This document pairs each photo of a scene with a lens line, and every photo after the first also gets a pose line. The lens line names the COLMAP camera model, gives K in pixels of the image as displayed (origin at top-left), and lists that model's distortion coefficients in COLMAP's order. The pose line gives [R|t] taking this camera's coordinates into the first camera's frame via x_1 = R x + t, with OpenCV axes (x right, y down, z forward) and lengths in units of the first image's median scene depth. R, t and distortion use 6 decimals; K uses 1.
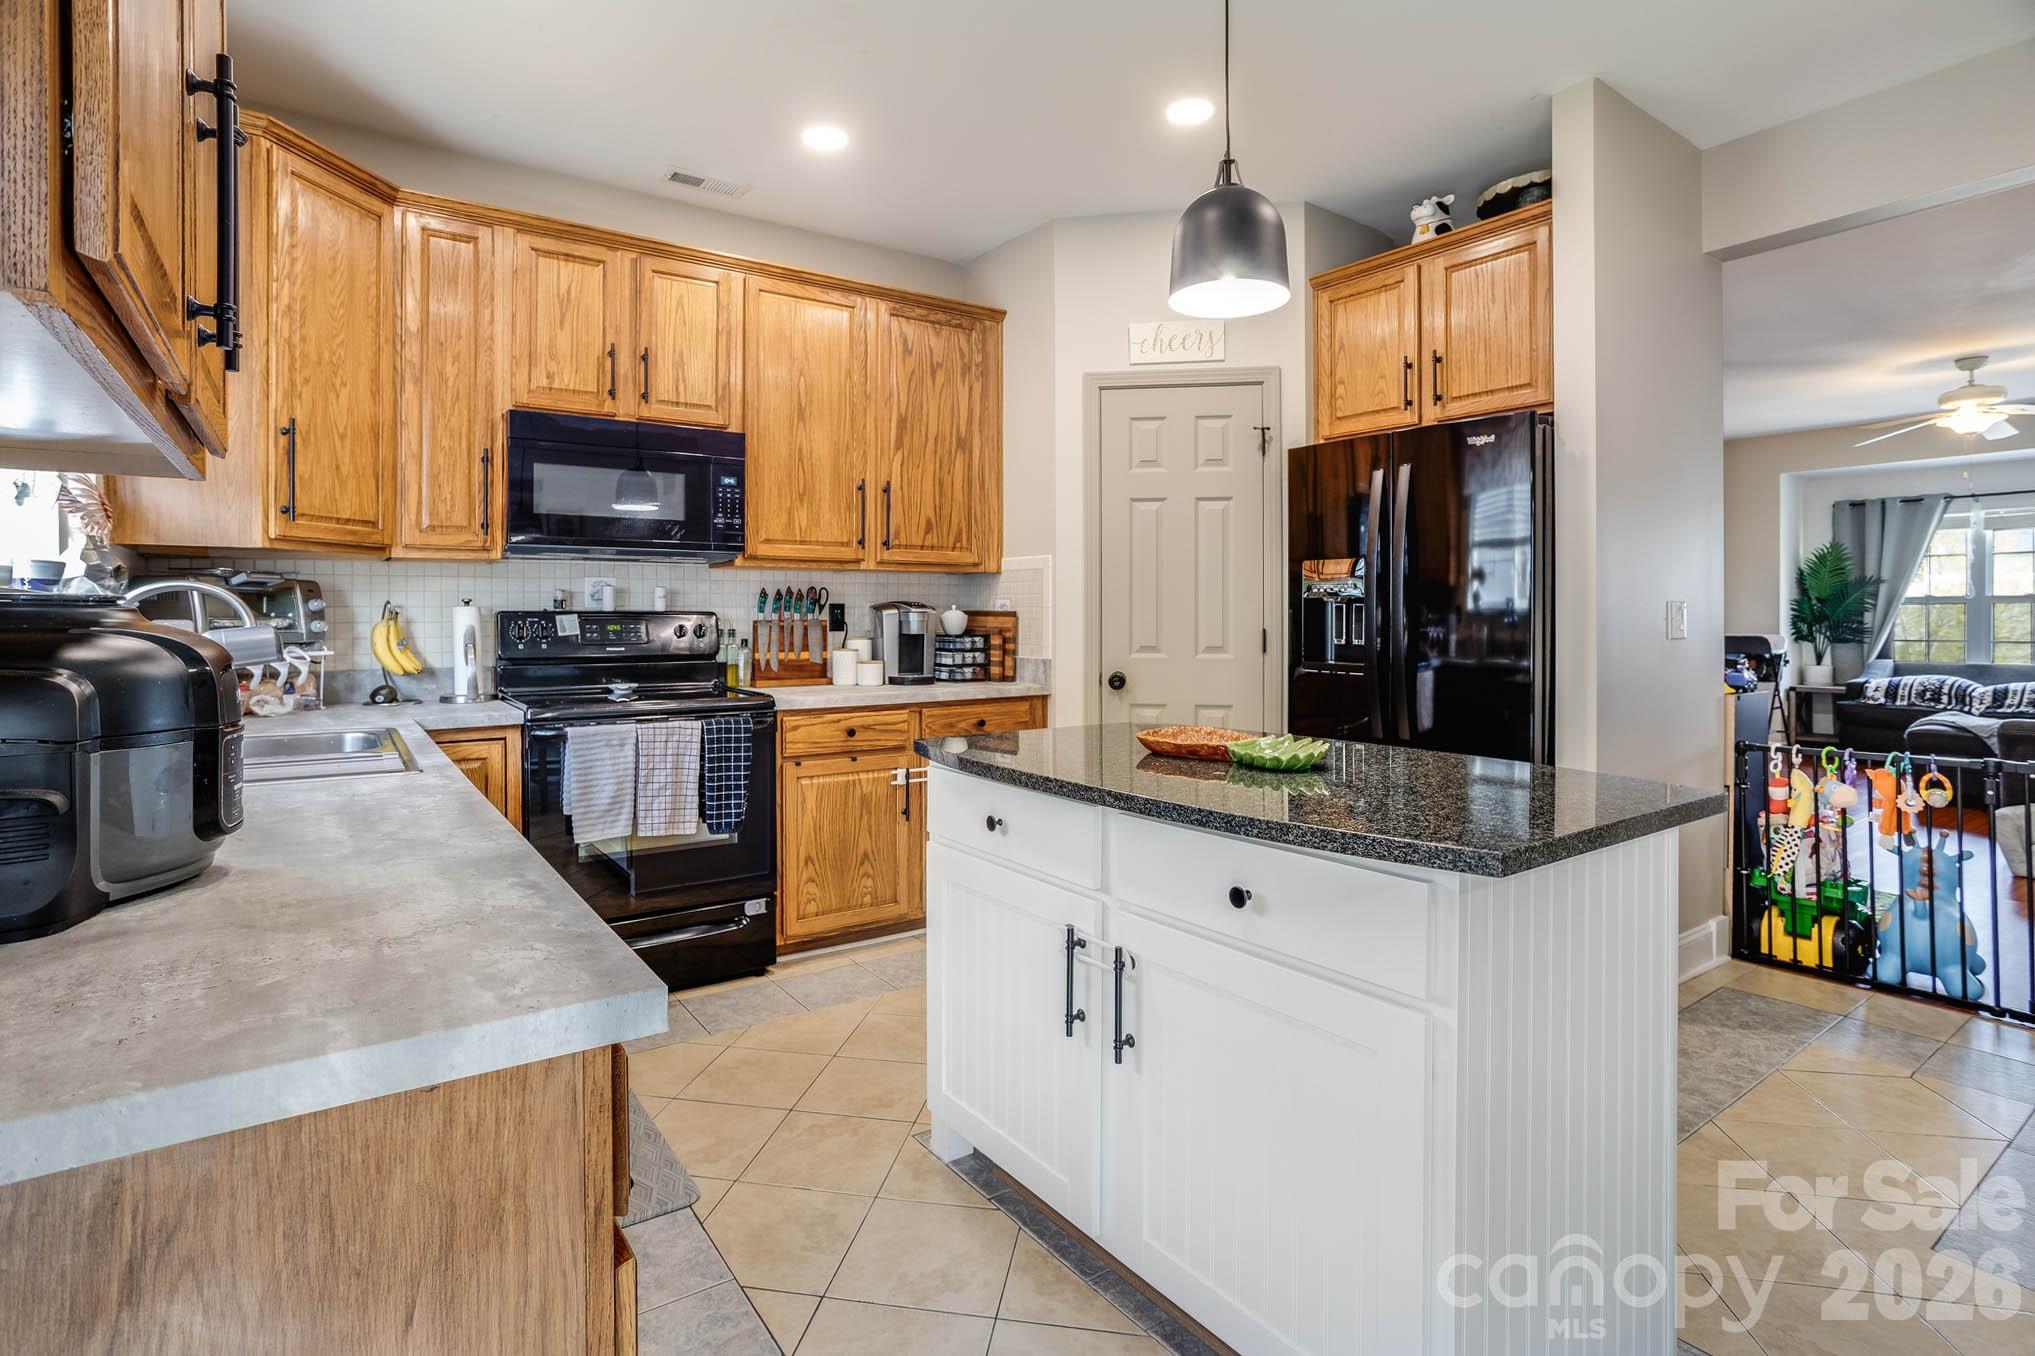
lens RADIAL K [[999.0, 0, 1014.3], [0, 999.0, 630.2], [0, 0, 1]] dist [-0.000999, -0.000124]
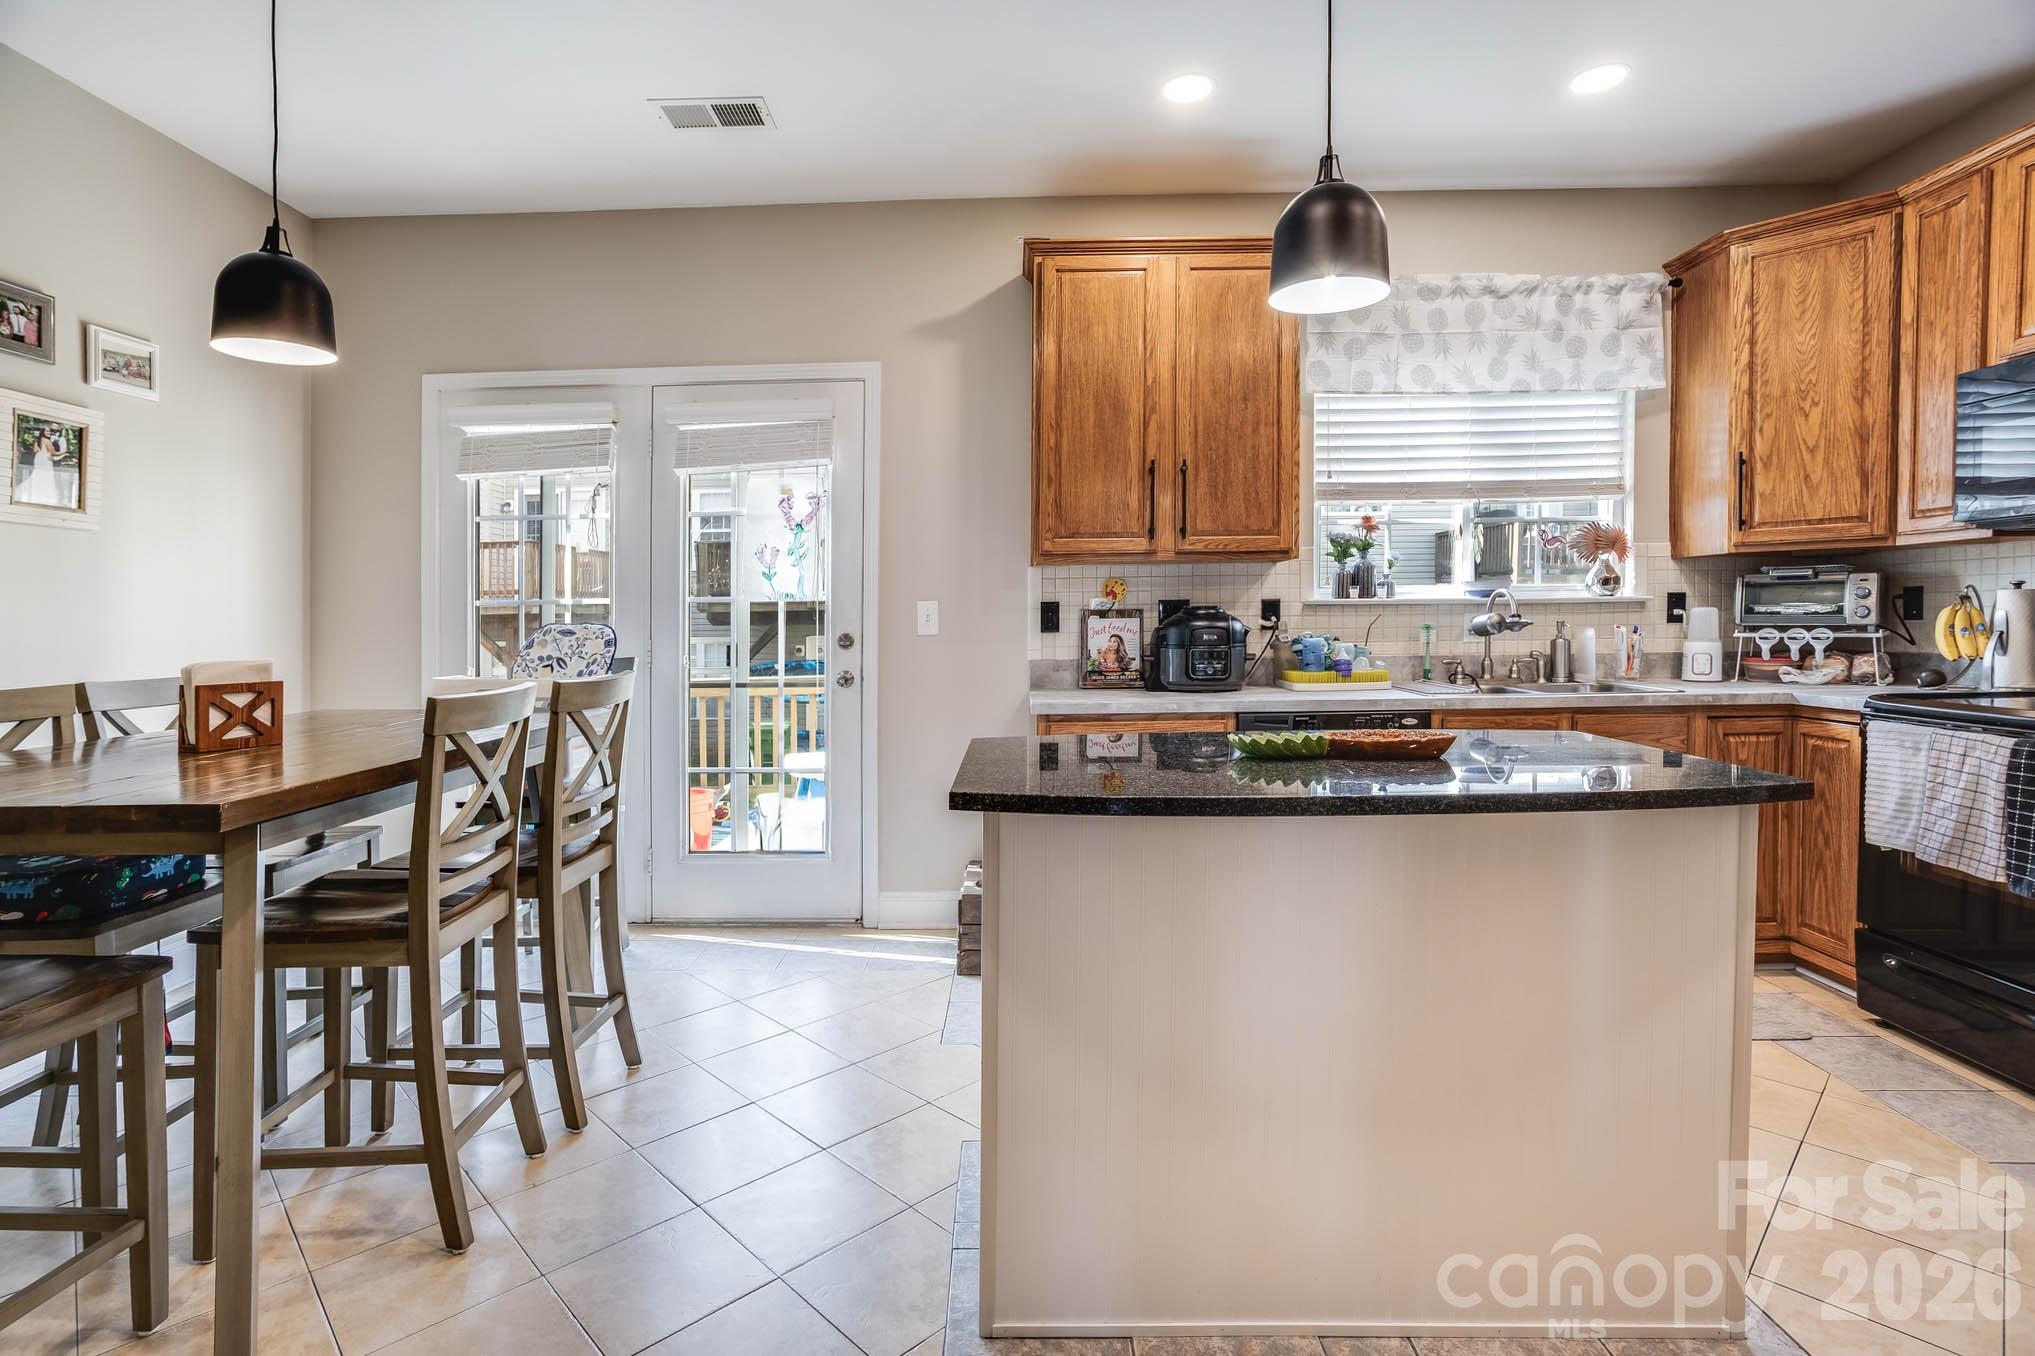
lens RADIAL K [[999.0, 0, 1014.3], [0, 999.0, 630.2], [0, 0, 1]] dist [-0.000999, -0.000124]
pose [[-0.592436, 0.019753, -0.805376, 0.820701], [0.004243, 0.999762, 0.021399, -0.011243], [0.805607, 0.009261, -0.592378, 0.933360]]
